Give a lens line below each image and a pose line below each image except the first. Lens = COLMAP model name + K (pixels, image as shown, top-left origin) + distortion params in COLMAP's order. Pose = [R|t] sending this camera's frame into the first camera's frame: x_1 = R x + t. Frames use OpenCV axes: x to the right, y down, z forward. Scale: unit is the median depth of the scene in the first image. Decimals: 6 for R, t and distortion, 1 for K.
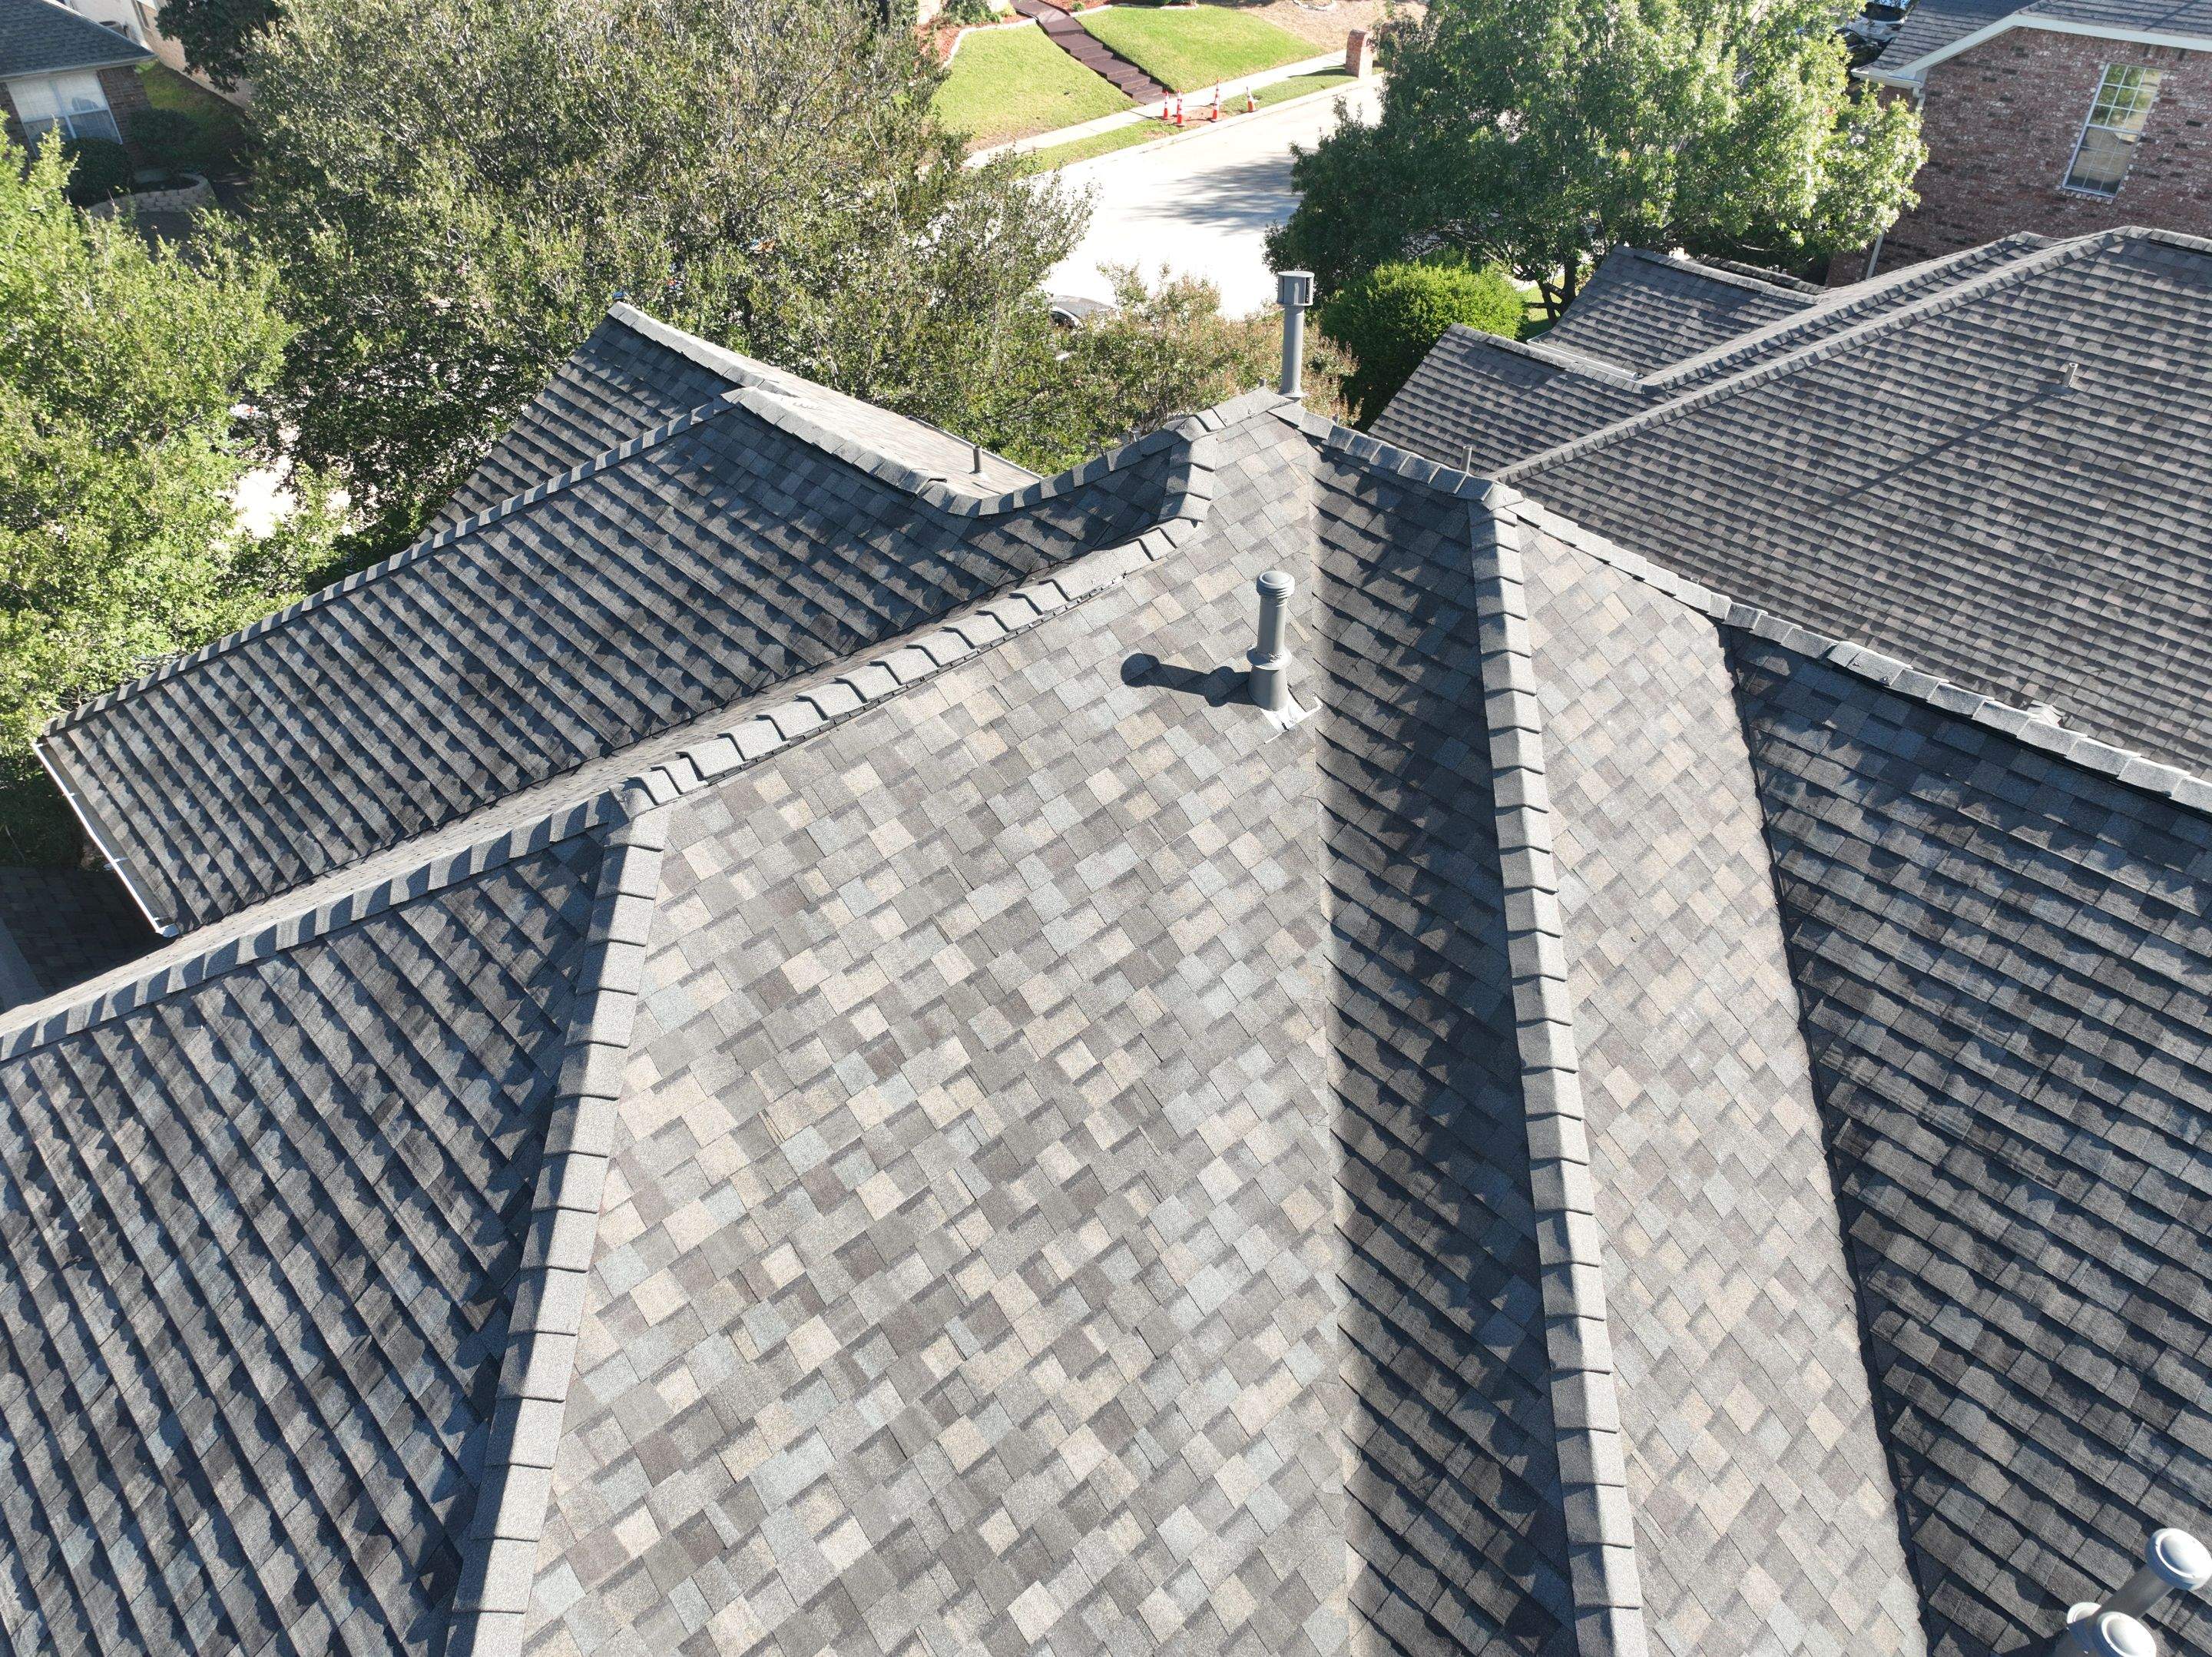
lens RADIAL K [[1546.3, 0, 1108.8], [0, 1546.3, 826.3], [0, 0, 1]] dist [0.009803, 0.008361]
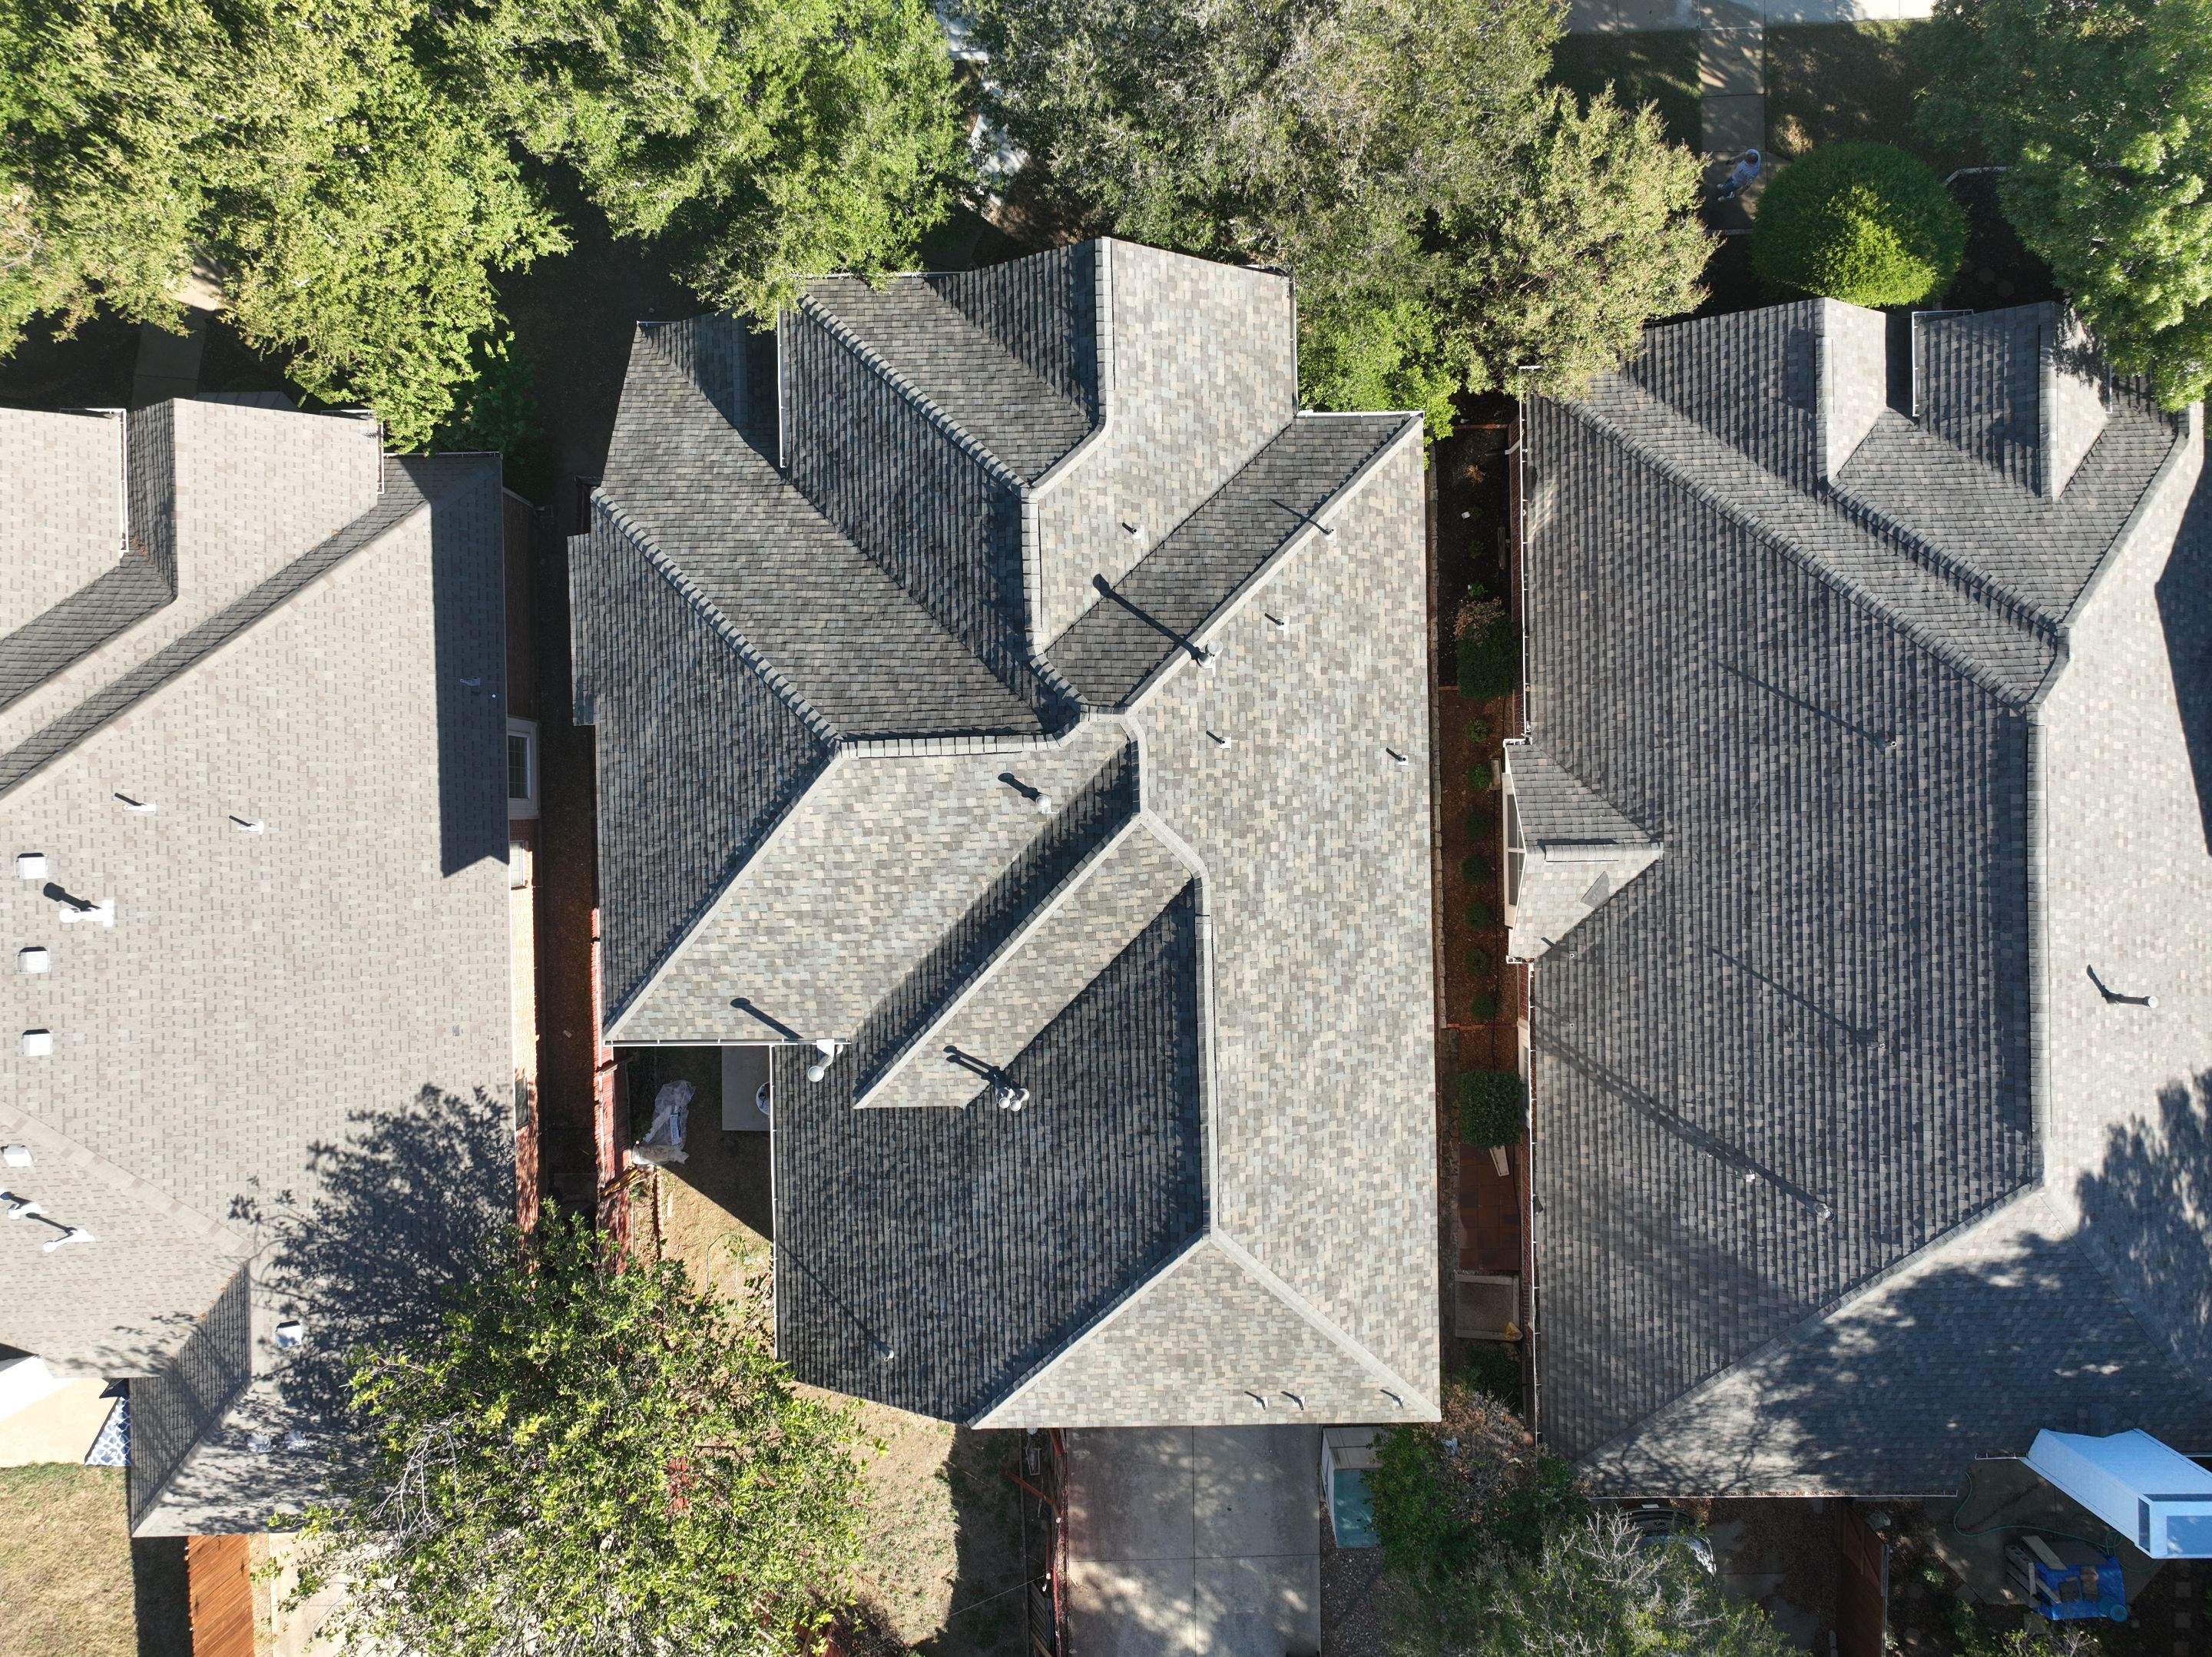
lens RADIAL K [[1546.3, 0, 1102.2], [0, 1546.3, 830.8], [0, 0, 1]] dist [0.009803, 0.008361]
pose [[0.745839, 0.666079, 0.007927, 0.238436], [-0.408255, 0.447673, 0.795561, -2.946831], [0.526358, -0.596596, 0.605822, -0.939261]]
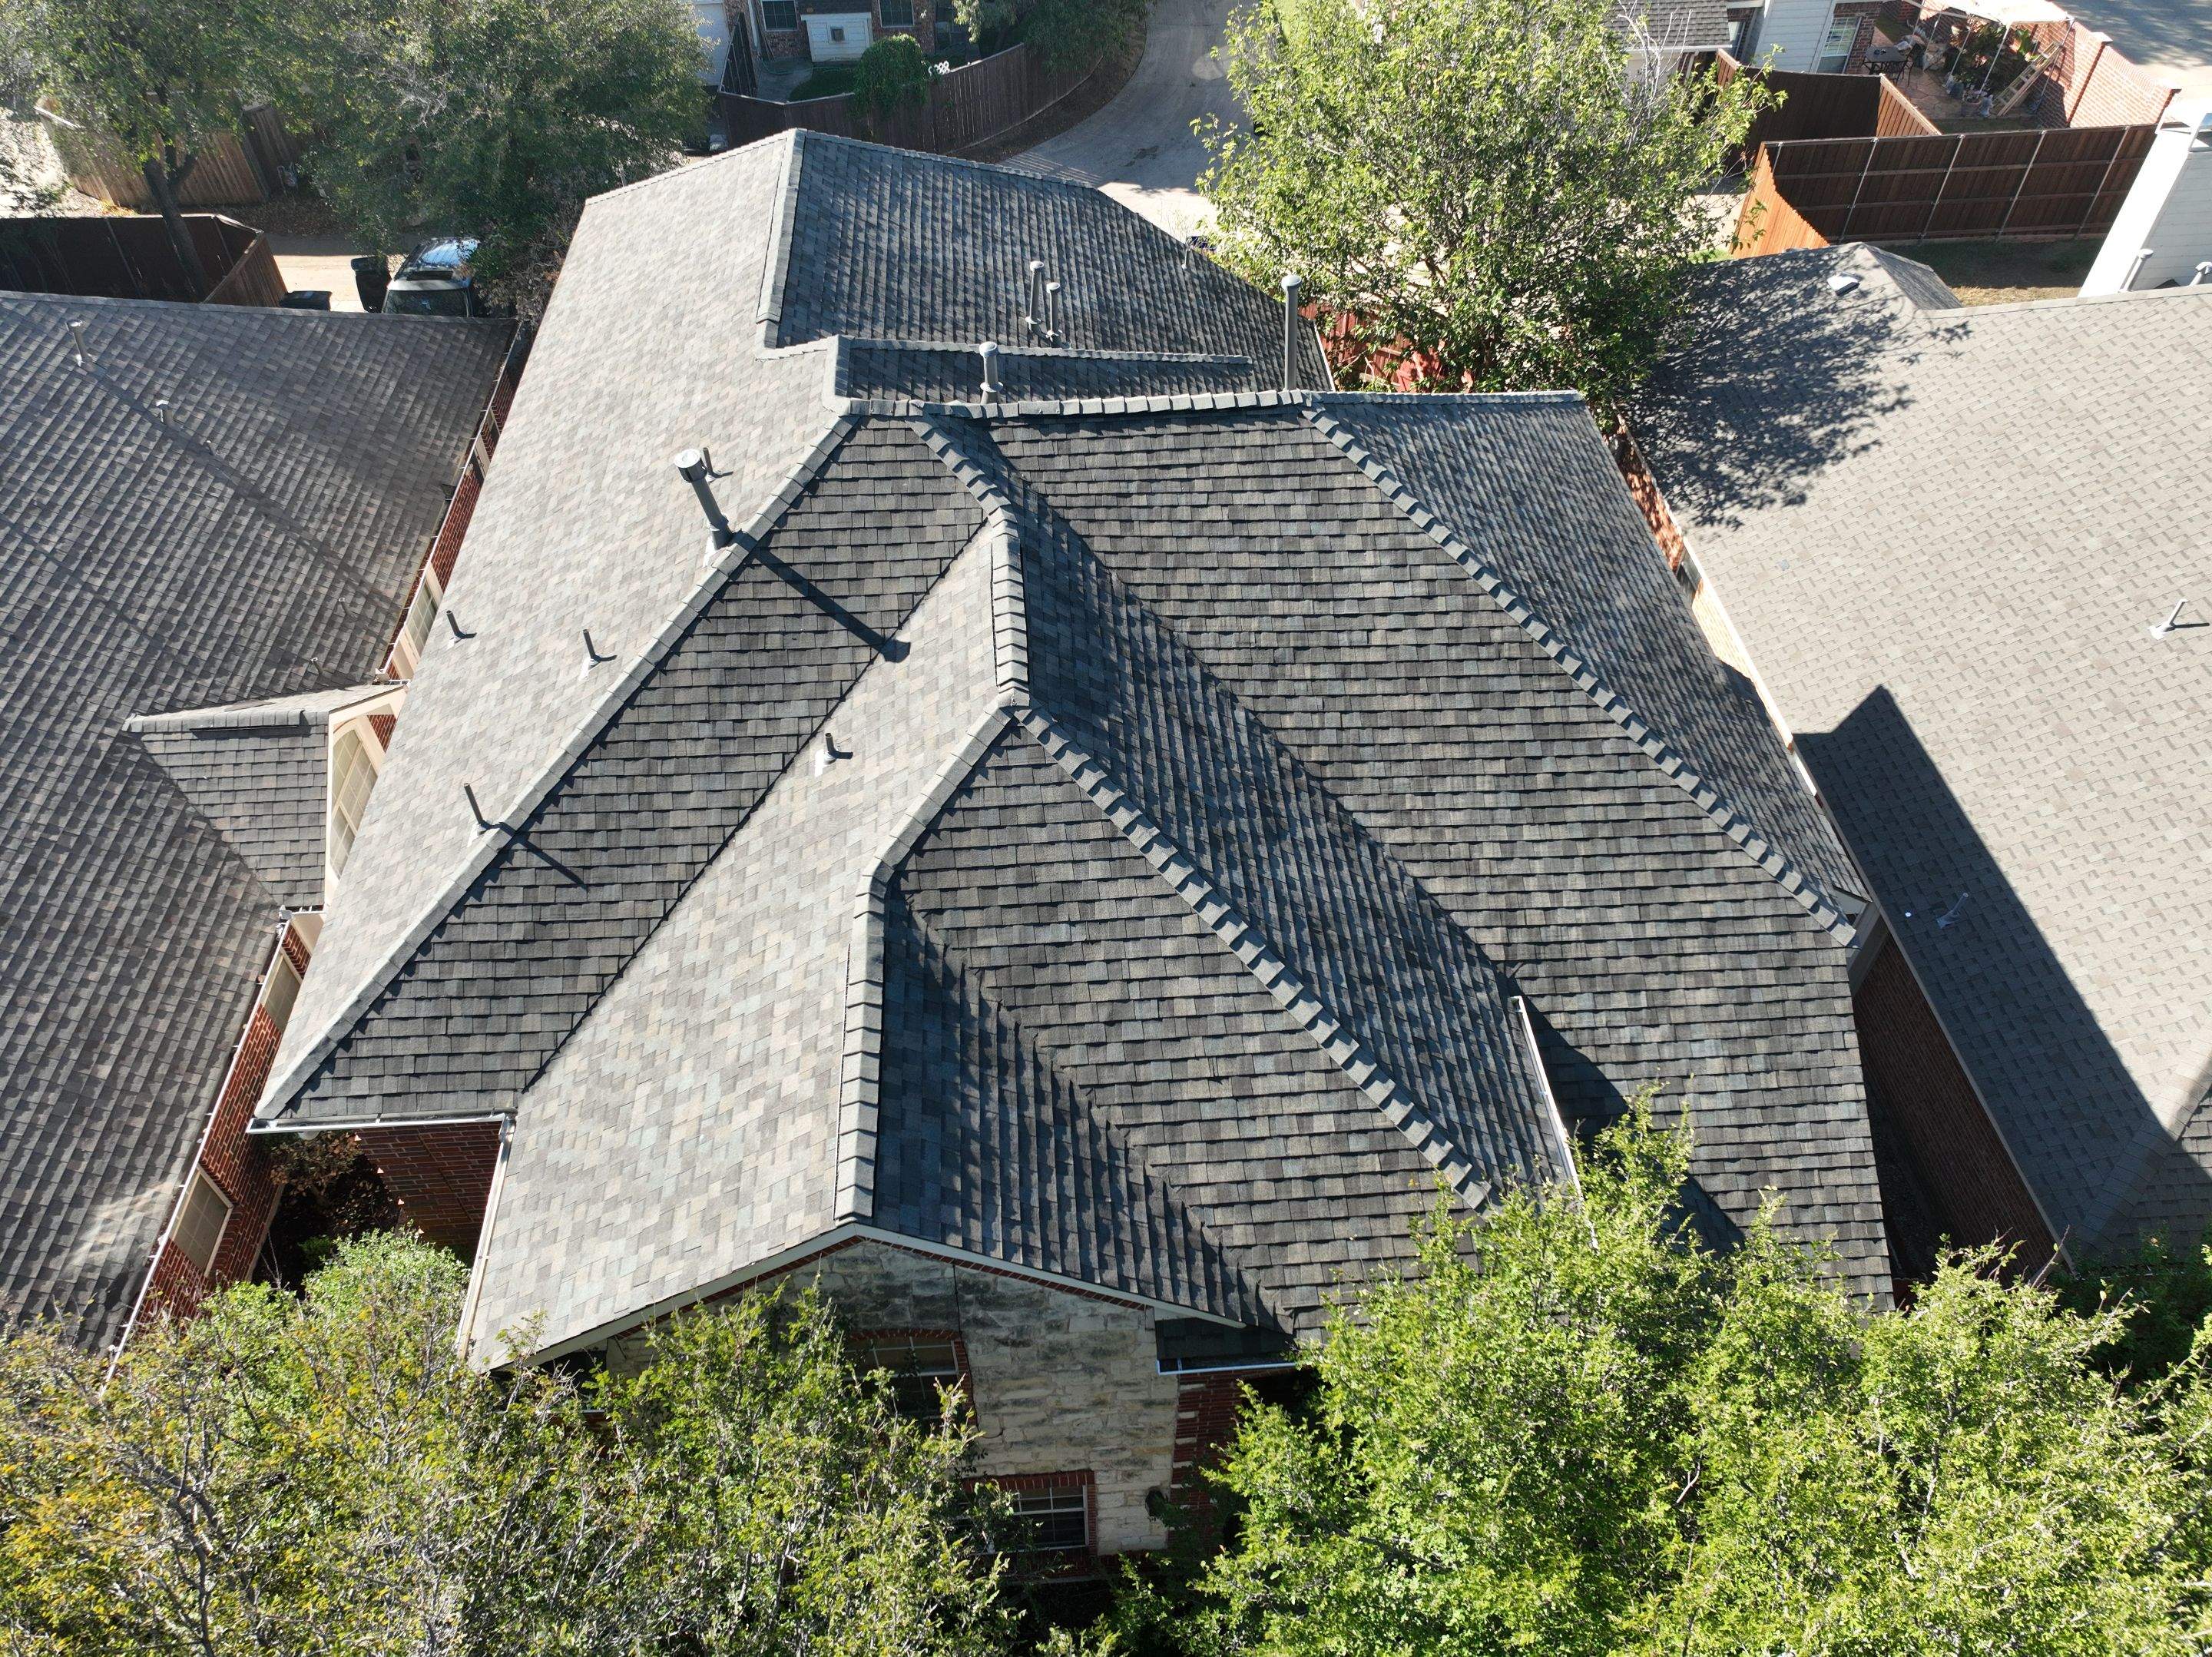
lens RADIAL K [[1546.3, 0, 1106.8], [0, 1546.3, 828.4], [0, 0, 1]] dist [0.009803, 0.008361]
pose [[-0.774257, -0.454766, 0.440129, -1.326780], [0.400764, 0.185927, 0.897117, -2.020699], [-0.489810, 0.870987, 0.038299, 1.548852]]
